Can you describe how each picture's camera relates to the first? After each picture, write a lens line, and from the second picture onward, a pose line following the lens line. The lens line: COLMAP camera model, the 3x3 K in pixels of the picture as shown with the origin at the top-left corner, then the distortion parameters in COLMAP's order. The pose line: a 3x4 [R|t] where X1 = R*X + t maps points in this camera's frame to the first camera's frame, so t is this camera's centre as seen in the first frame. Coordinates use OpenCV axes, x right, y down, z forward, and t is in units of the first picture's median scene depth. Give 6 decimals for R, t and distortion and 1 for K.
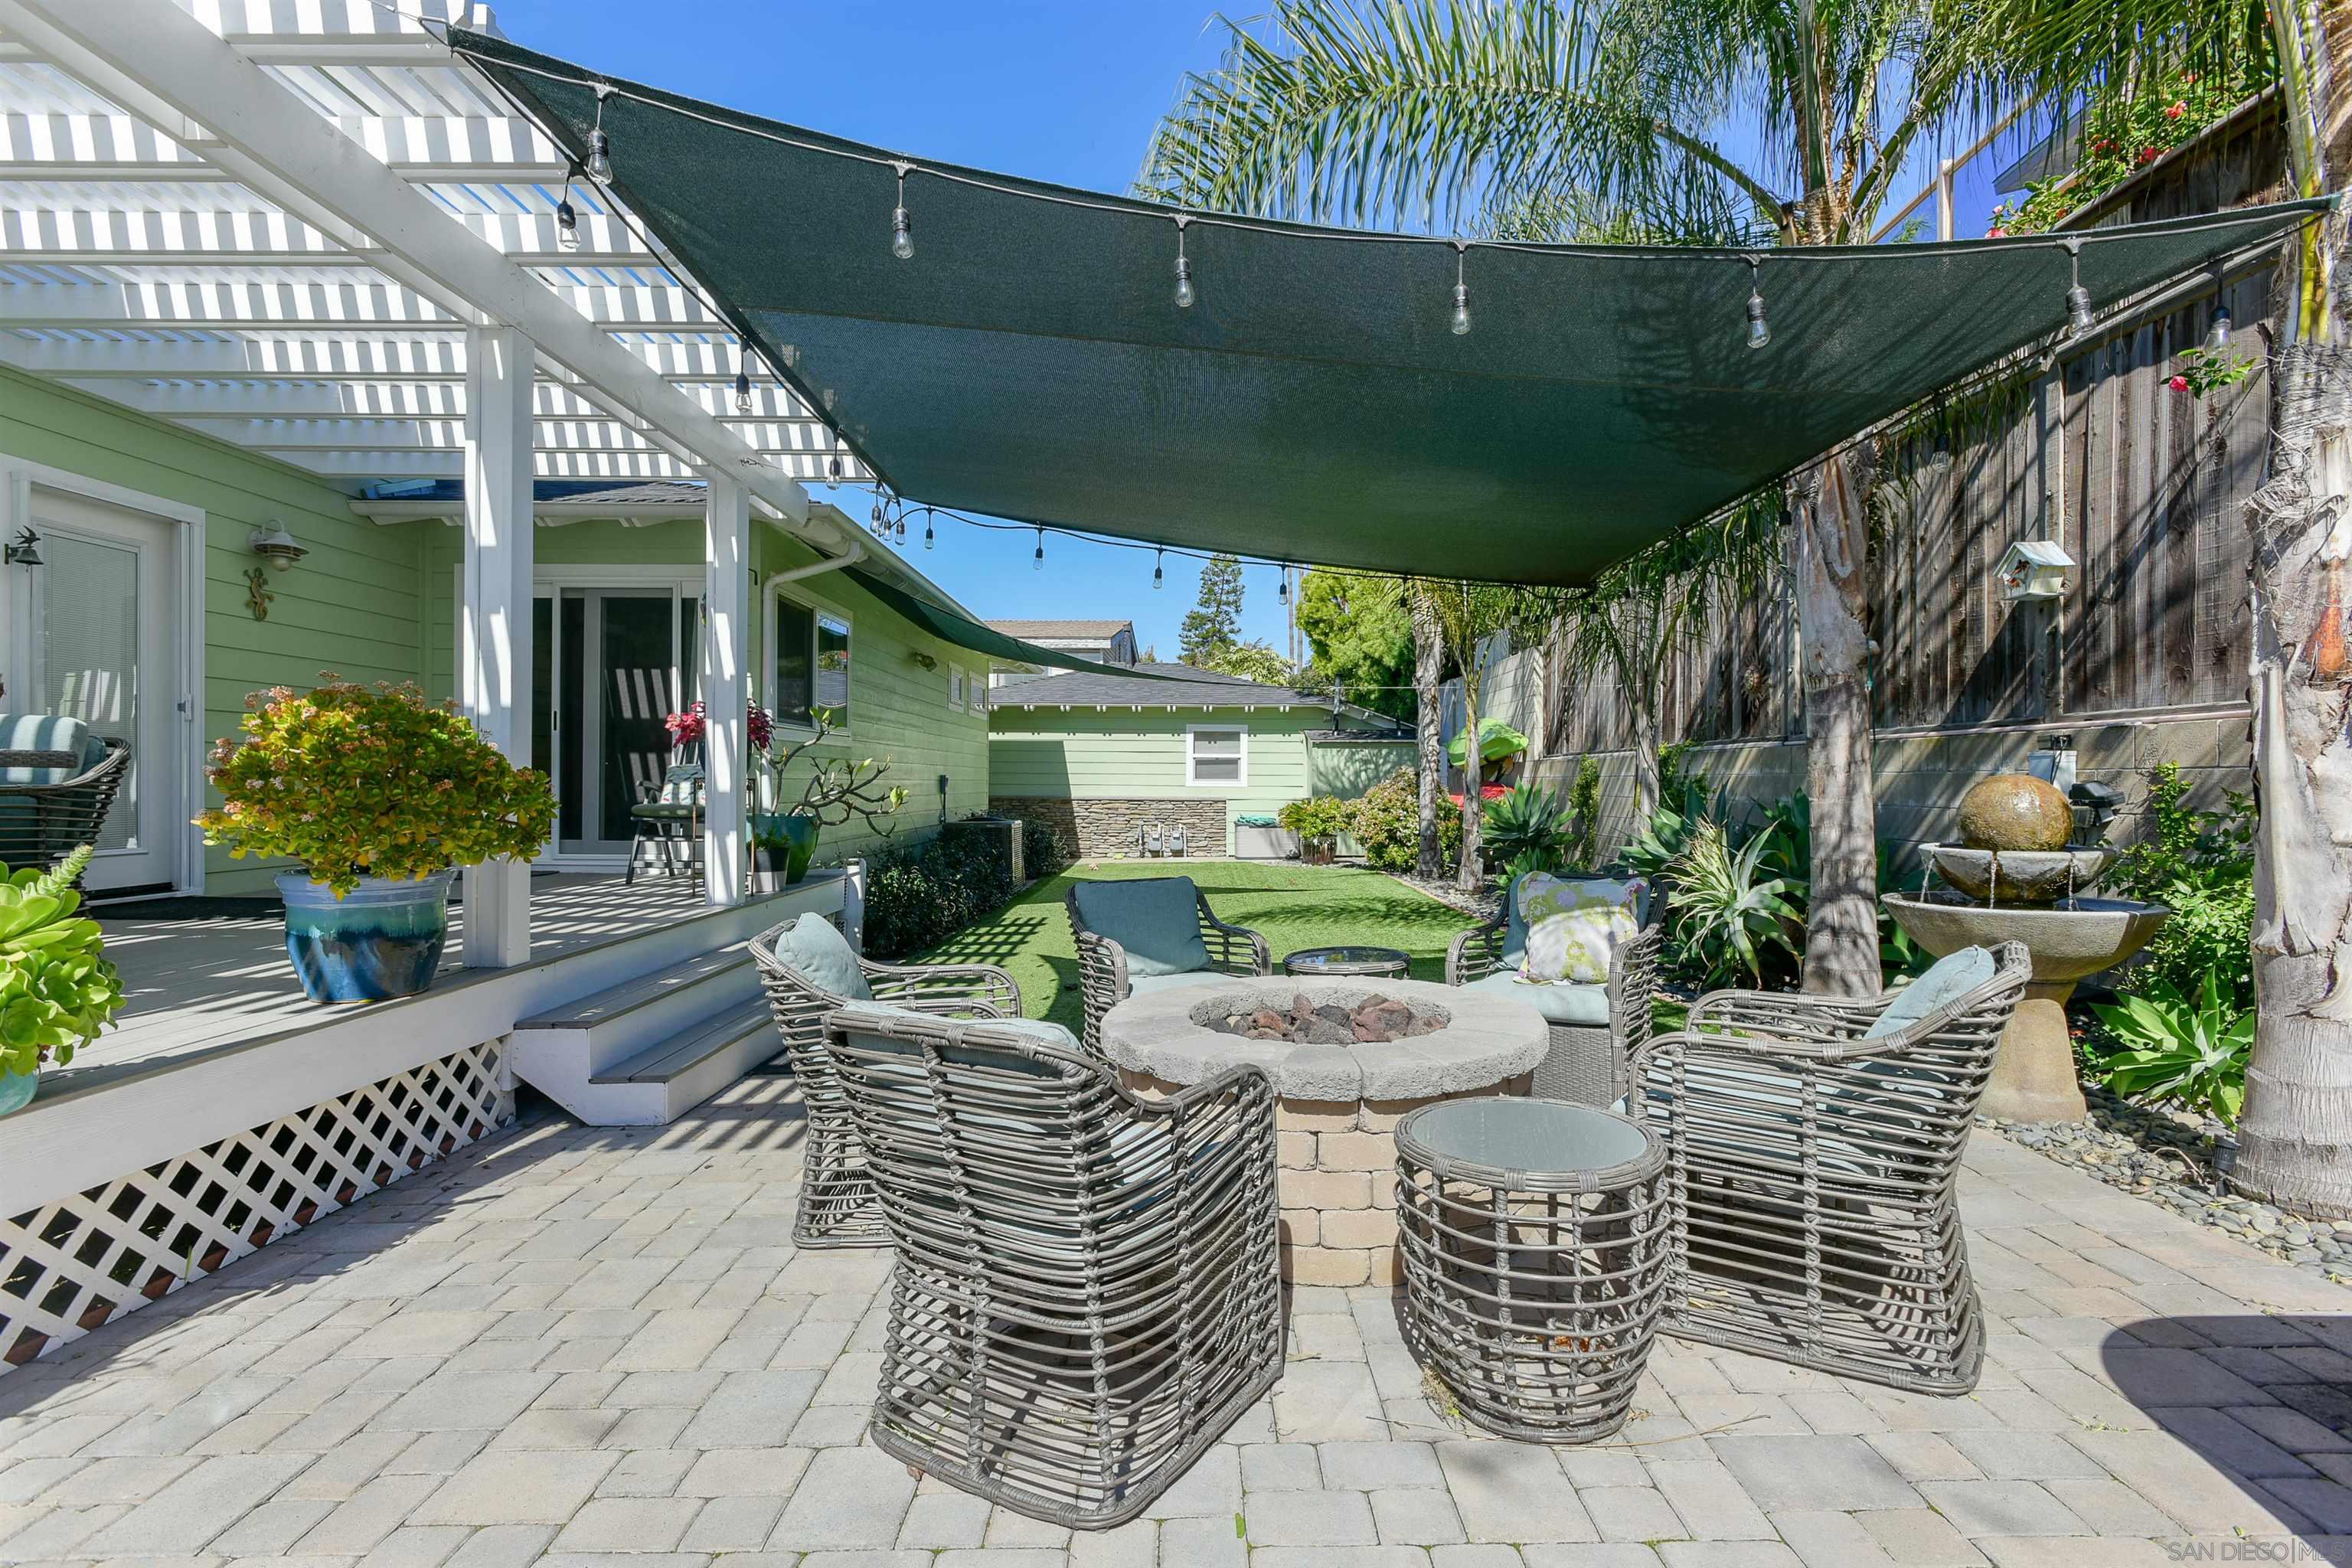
lens RADIAL K [[1090.3, 0, 1185.5], [0, 1090.3, 784.6], [0, 0, 1]] dist [-0.012778, -0.001031]
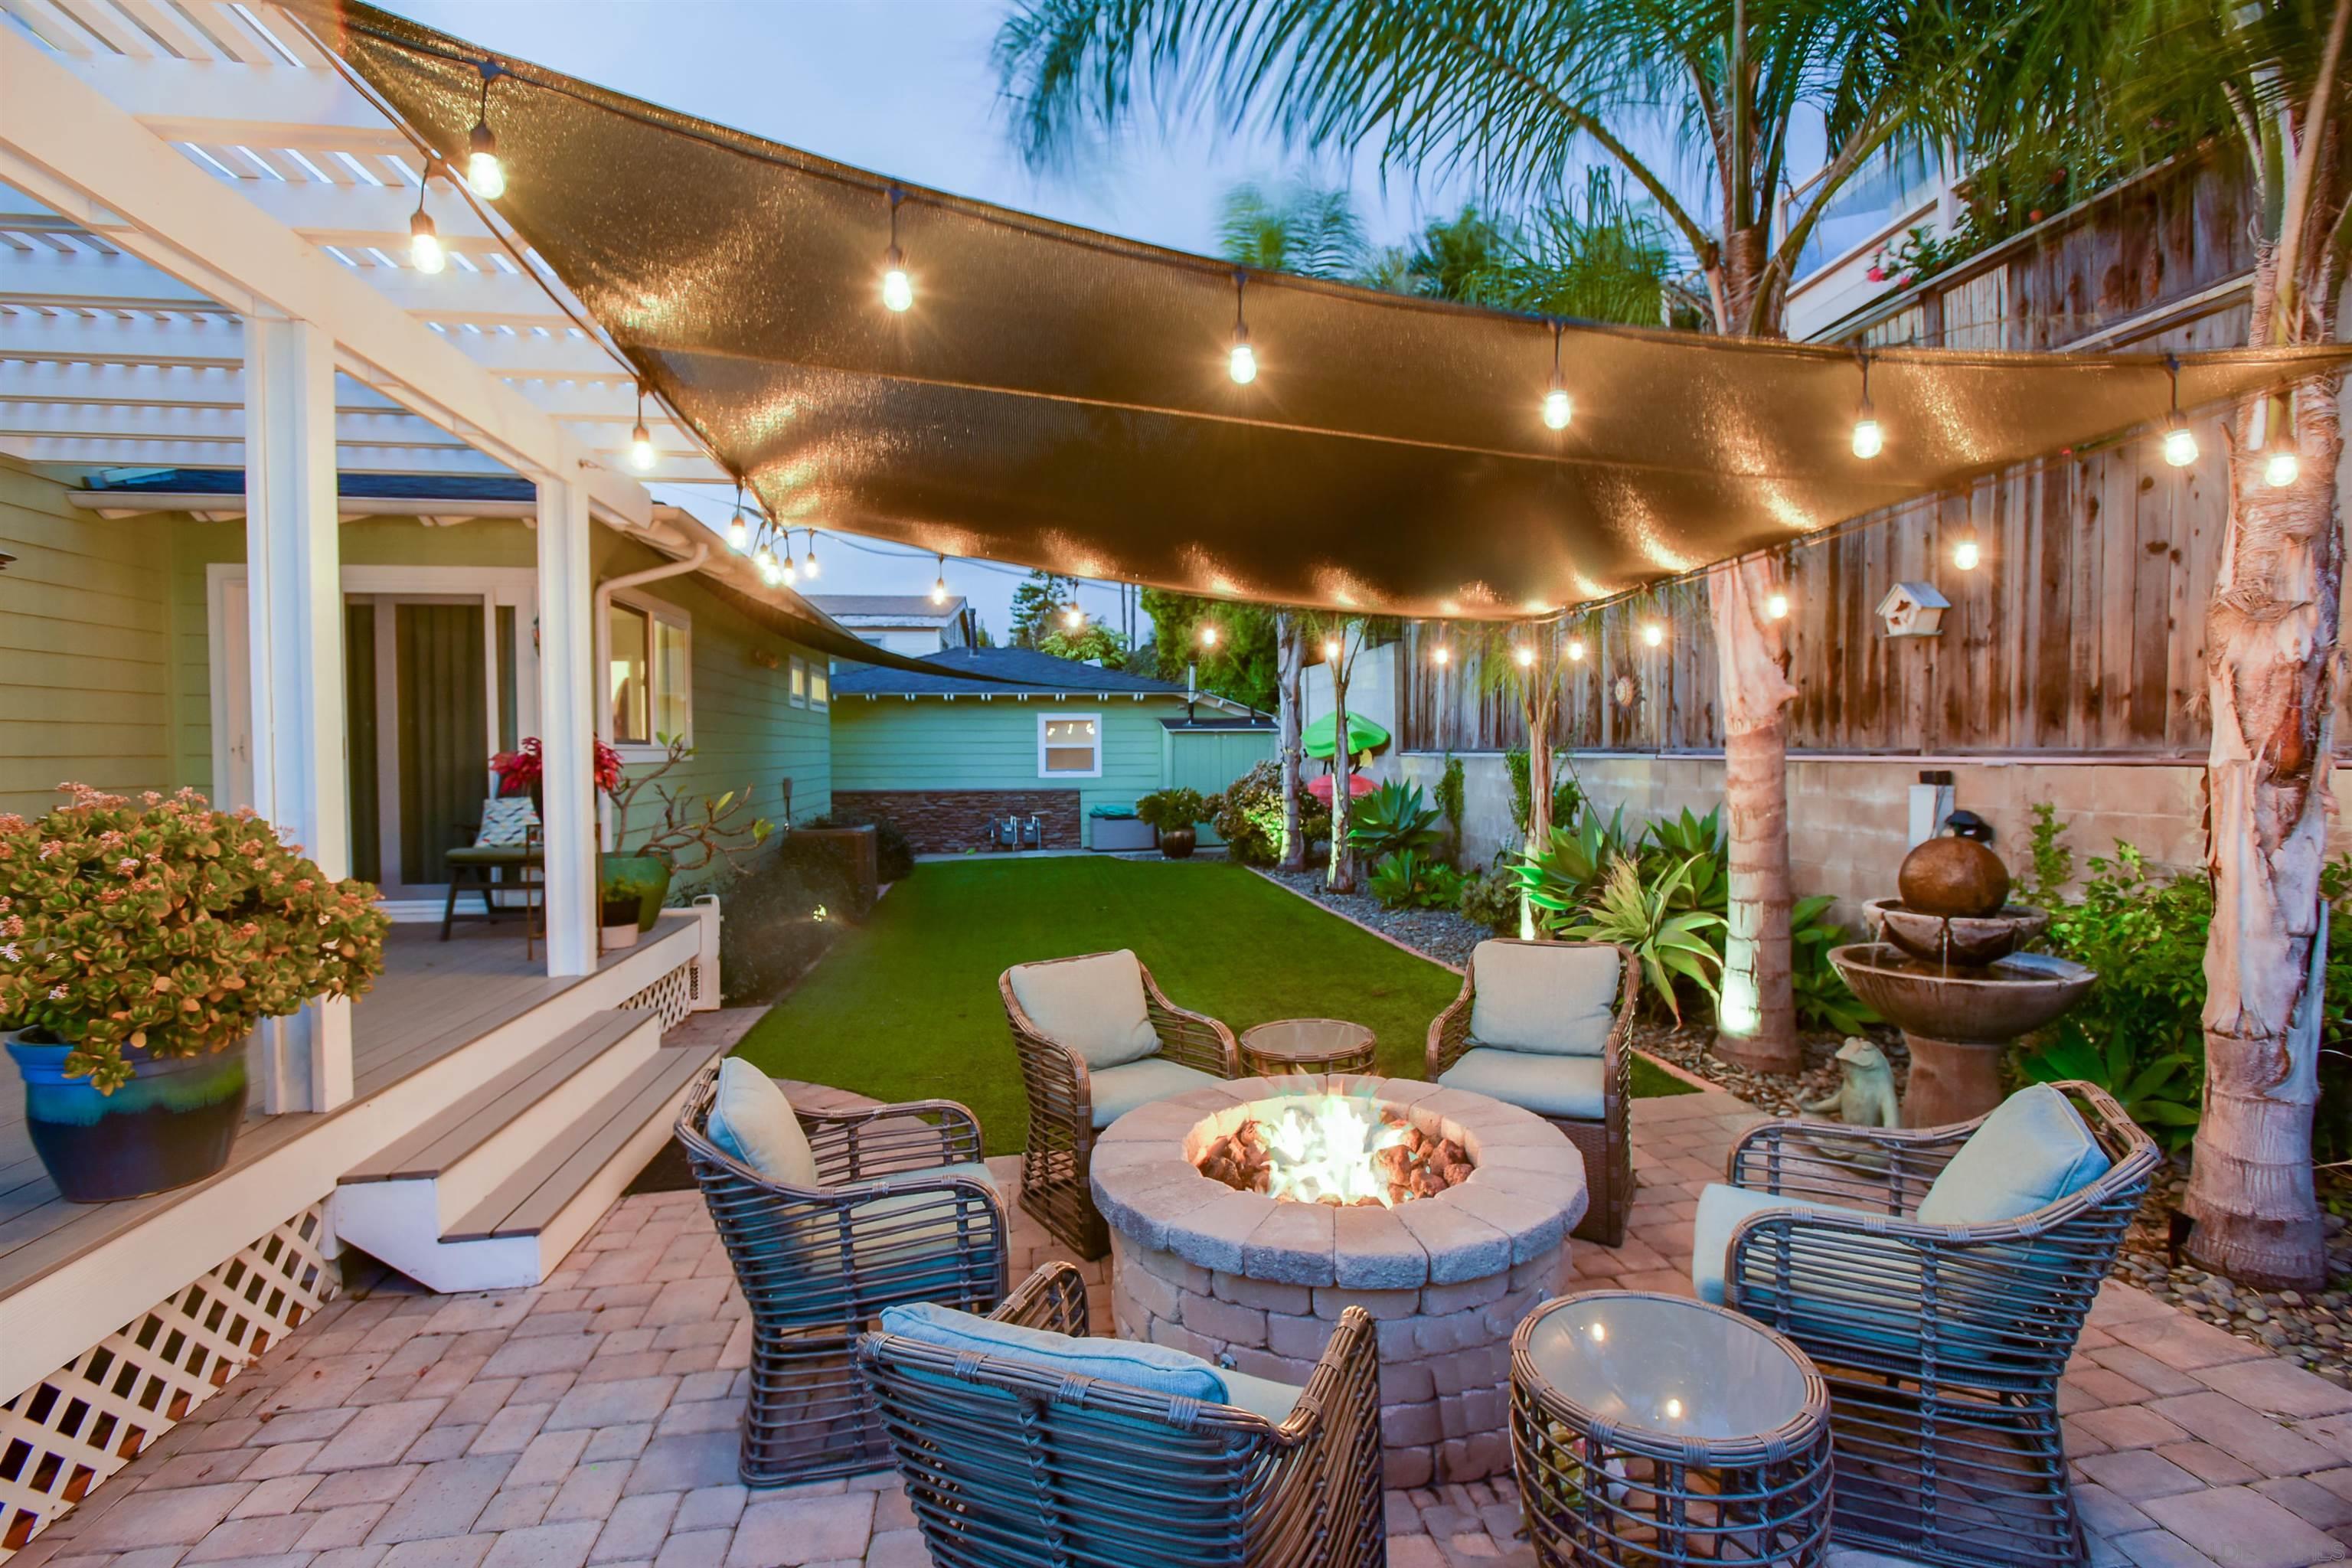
lens RADIAL K [[1090.3, 0, 1180.2], [0, 1090.3, 783.1], [0, 0, 1]] dist [-0.012778, -0.001031]
pose [[0.988726, -0.014249, 0.149060, -0.077012], [0.010372, 0.999588, 0.026751, -0.069828], [-0.149380, -0.024903, 0.988466, 0.074382]]
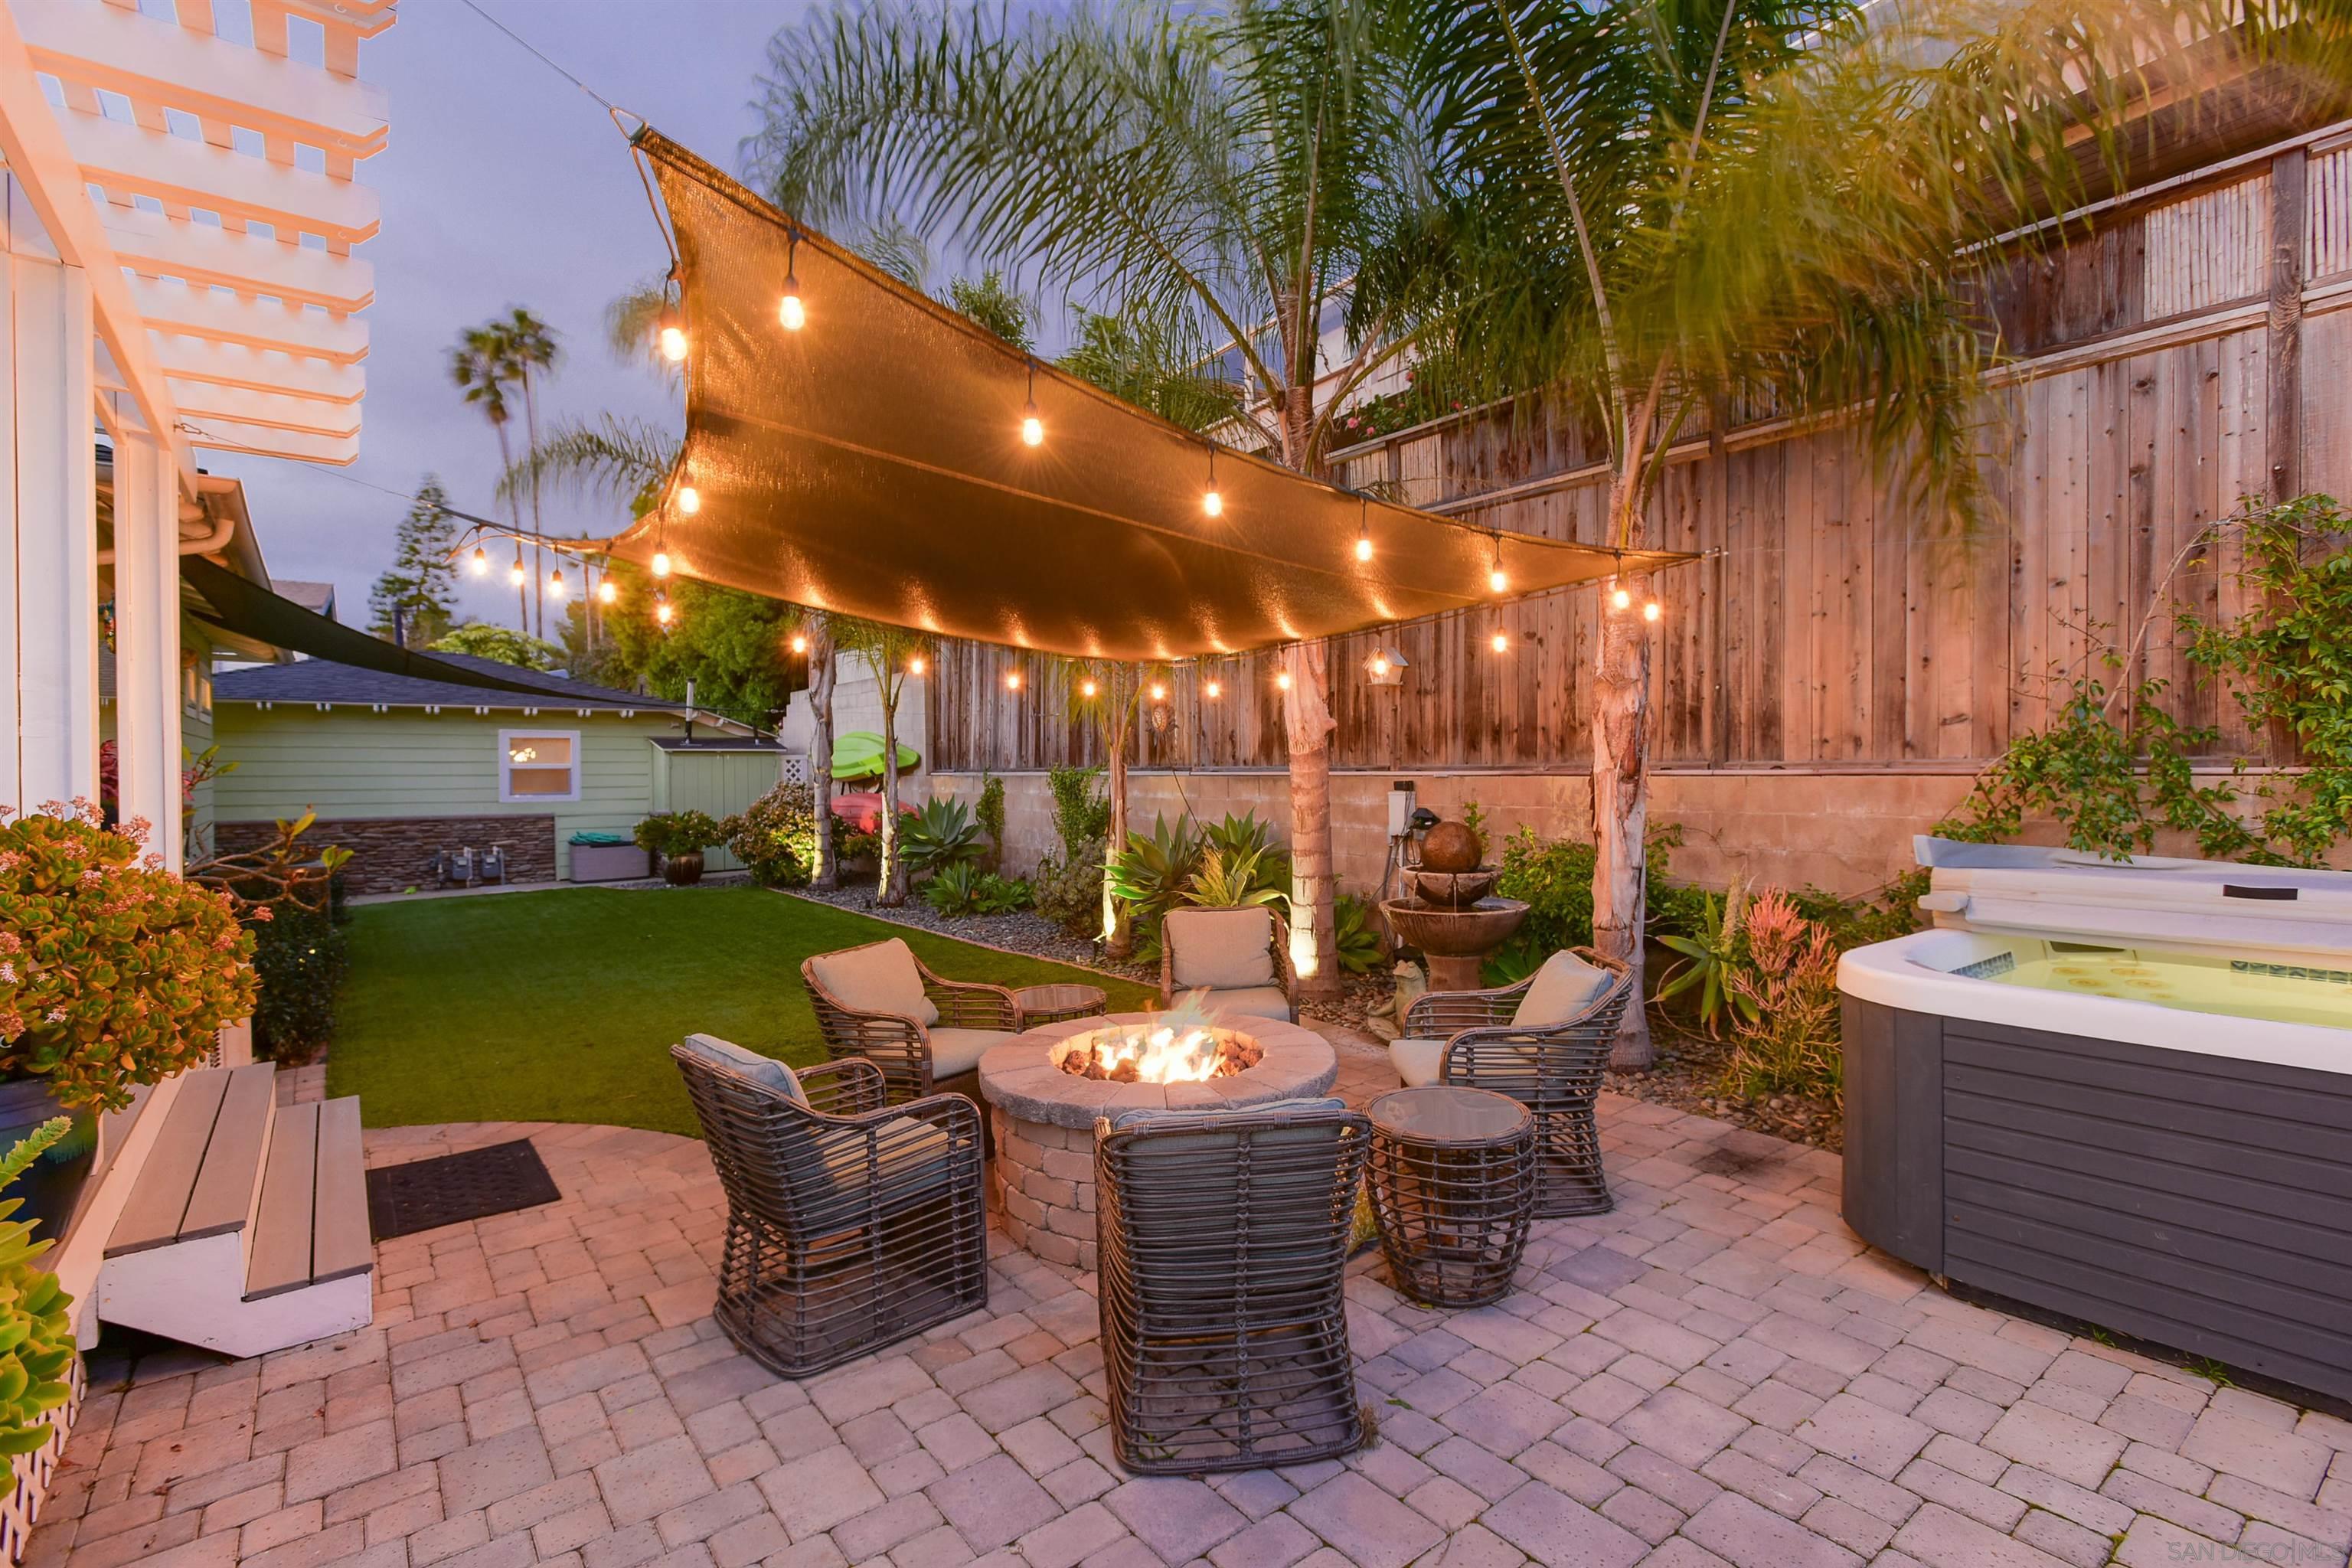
lens RADIAL K [[1090.3, 0, 1181.1], [0, 1090.3, 782.7], [0, 0, 1]] dist [-0.012778, -0.001031]
pose [[0.792535, -0.016655, 0.609599, -0.367002], [0.012533, 0.999861, 0.011024, -0.063708], [-0.609698, -0.001096, 0.792633, 0.000147]]
